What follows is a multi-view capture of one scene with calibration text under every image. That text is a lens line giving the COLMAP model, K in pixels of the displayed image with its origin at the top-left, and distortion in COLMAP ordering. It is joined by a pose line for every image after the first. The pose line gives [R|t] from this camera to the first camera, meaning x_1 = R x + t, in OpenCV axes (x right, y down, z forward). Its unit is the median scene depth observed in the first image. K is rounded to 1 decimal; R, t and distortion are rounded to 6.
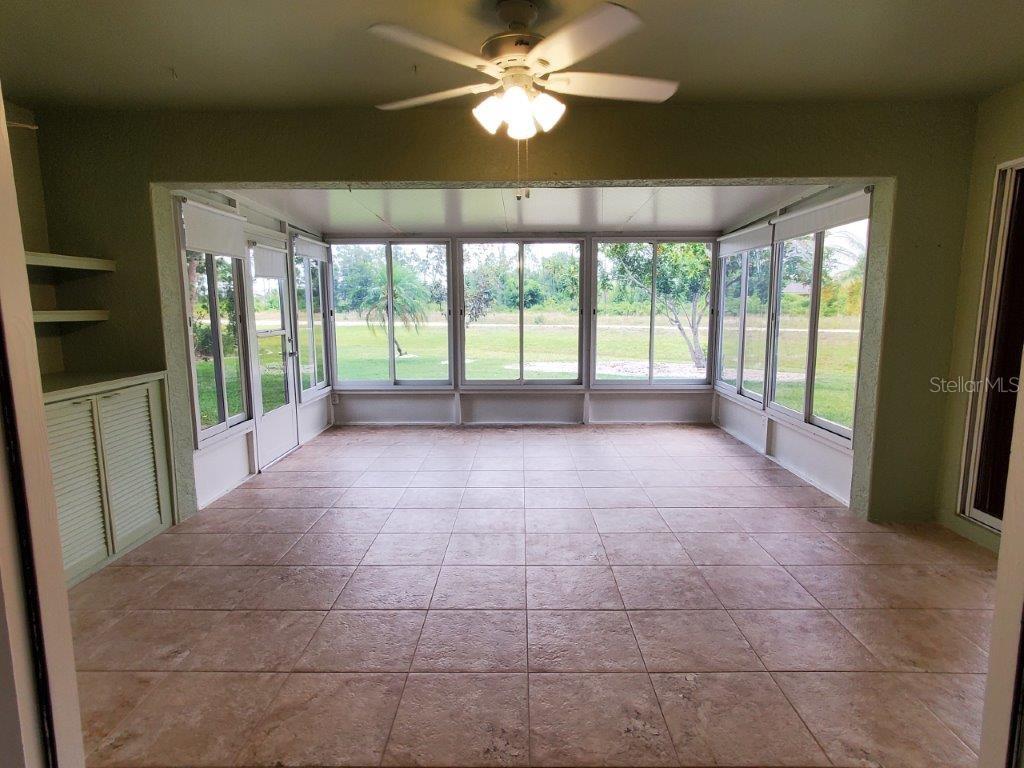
lens RADIAL K [[569.3, 0, 512.0], [0, 569.3, 387.1], [0, 0, 1]] dist [0.004414, 0.002679]
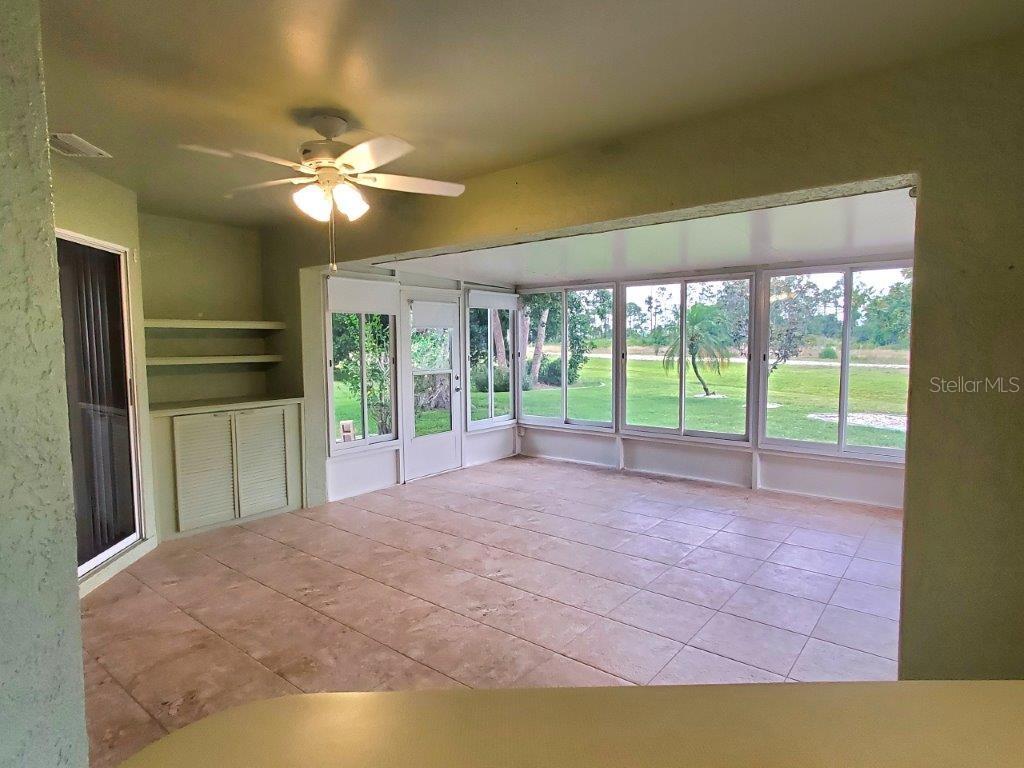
lens RADIAL K [[569.3, 0, 512.0], [0, 569.3, 387.1], [0, 0, 1]] dist [0.004414, 0.002679]
pose [[0.791253, 0.047062, -0.609675, 0.385291], [-0.084292, 0.995910, -0.032520, -0.030428], [0.605651, 0.077122, 0.791984, 0.111134]]
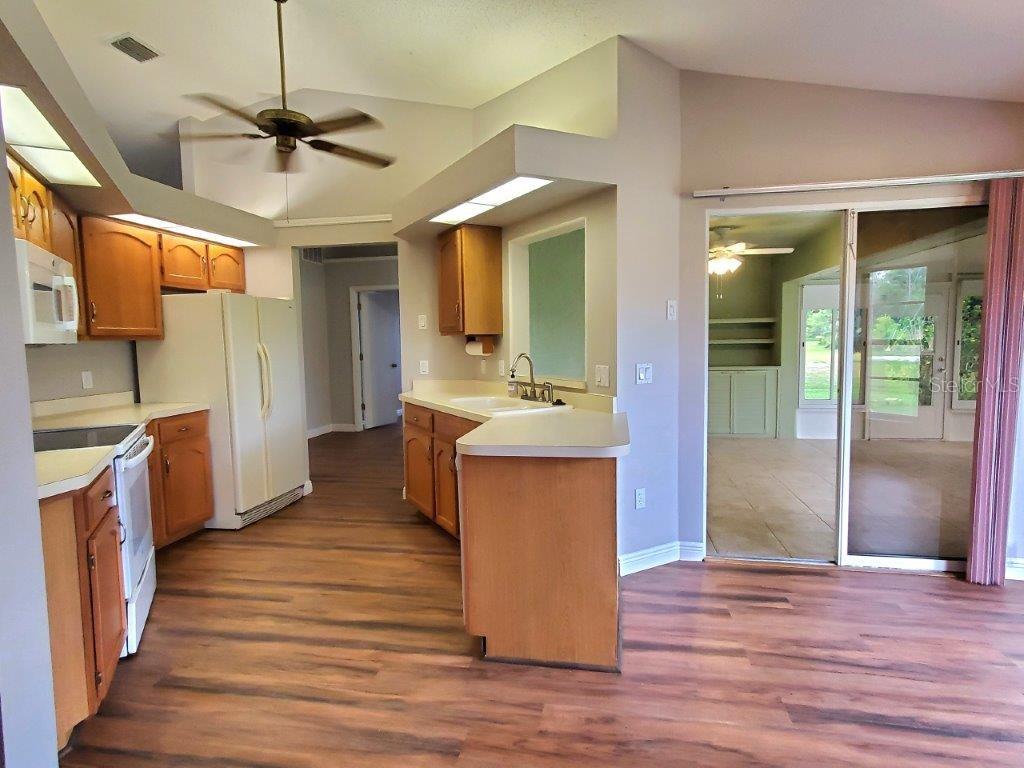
lens RADIAL K [[569.3, 0, 512.0], [0, 569.3, 387.1], [0, 0, 1]] dist [0.004414, 0.002679]
pose [[-0.164941, 0.095773, -0.981642, 0.997590], [-0.123005, 0.985507, 0.116818, -0.045646], [0.978603, 0.140015, -0.150770, 0.192390]]
